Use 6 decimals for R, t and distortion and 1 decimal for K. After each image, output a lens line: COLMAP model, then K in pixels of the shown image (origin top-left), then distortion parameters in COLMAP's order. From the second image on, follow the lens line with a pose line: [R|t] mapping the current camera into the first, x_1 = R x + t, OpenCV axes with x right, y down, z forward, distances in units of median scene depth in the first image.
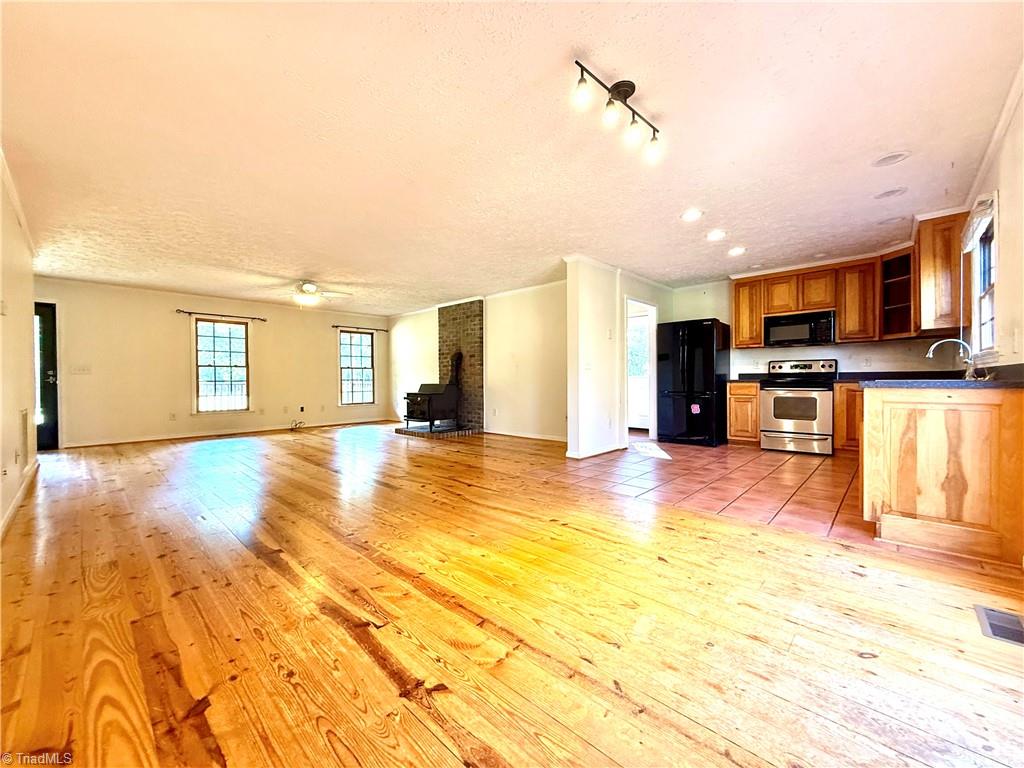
lens RADIAL K [[408.3, 0, 510.5], [0, 408.3, 381.1], [0, 0, 1]] dist [-0.000981, -0.000236]
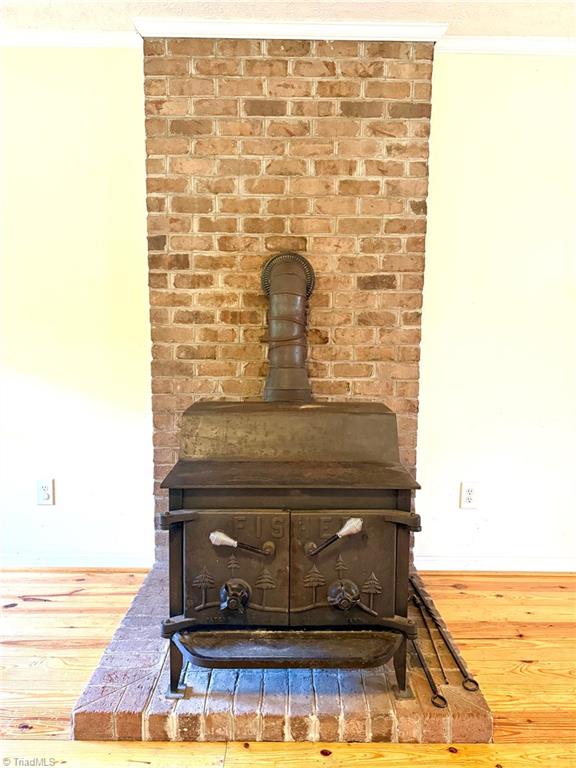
lens RADIAL K [[536.1, 0, 294.6], [0, 536.1, 390.2], [0, 0, 1]] dist [0.024406, -0.012057]
pose [[0.720316, -0.065066, 0.690587, -0.454814], [-0.011582, 0.994324, 0.105764, -0.039328], [-0.693549, -0.084182, 0.715474, 1.022728]]
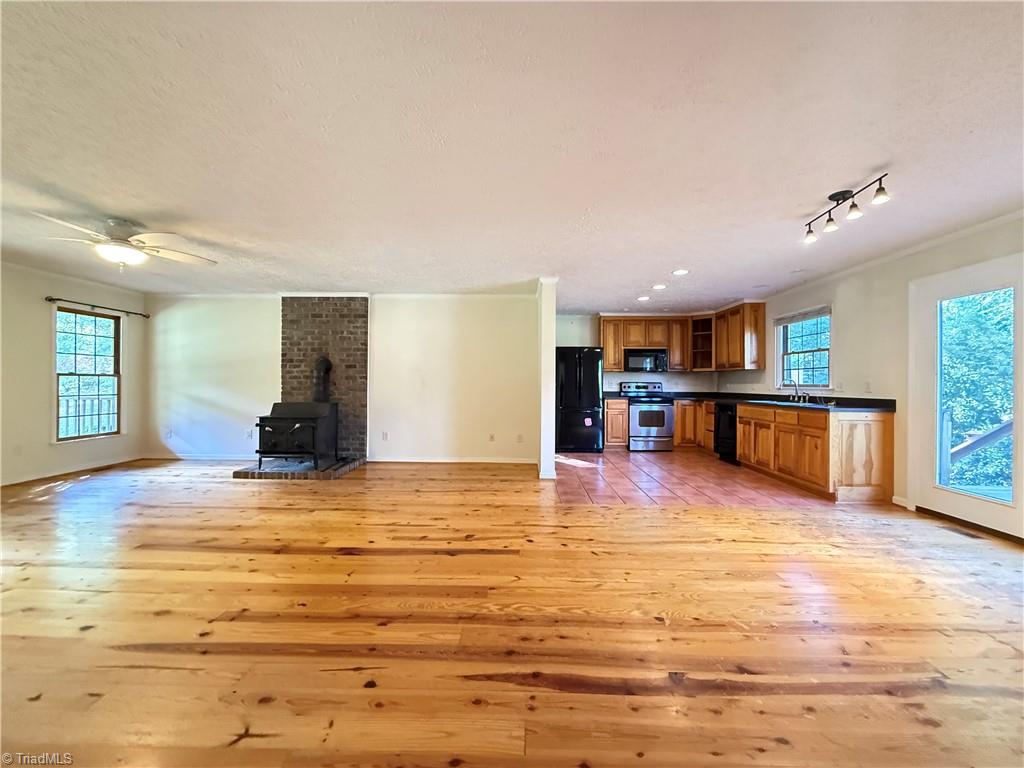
lens RADIAL K [[408.3, 0, 511.0], [0, 408.3, 383.0], [0, 0, 1]] dist [-0.000981, -0.000236]
pose [[0.743806, 0.012687, 0.668275, -0.499081], [-0.008132, 0.999918, -0.009931, -0.030981], [-0.668346, 0.001953, 0.743848, 0.264910]]
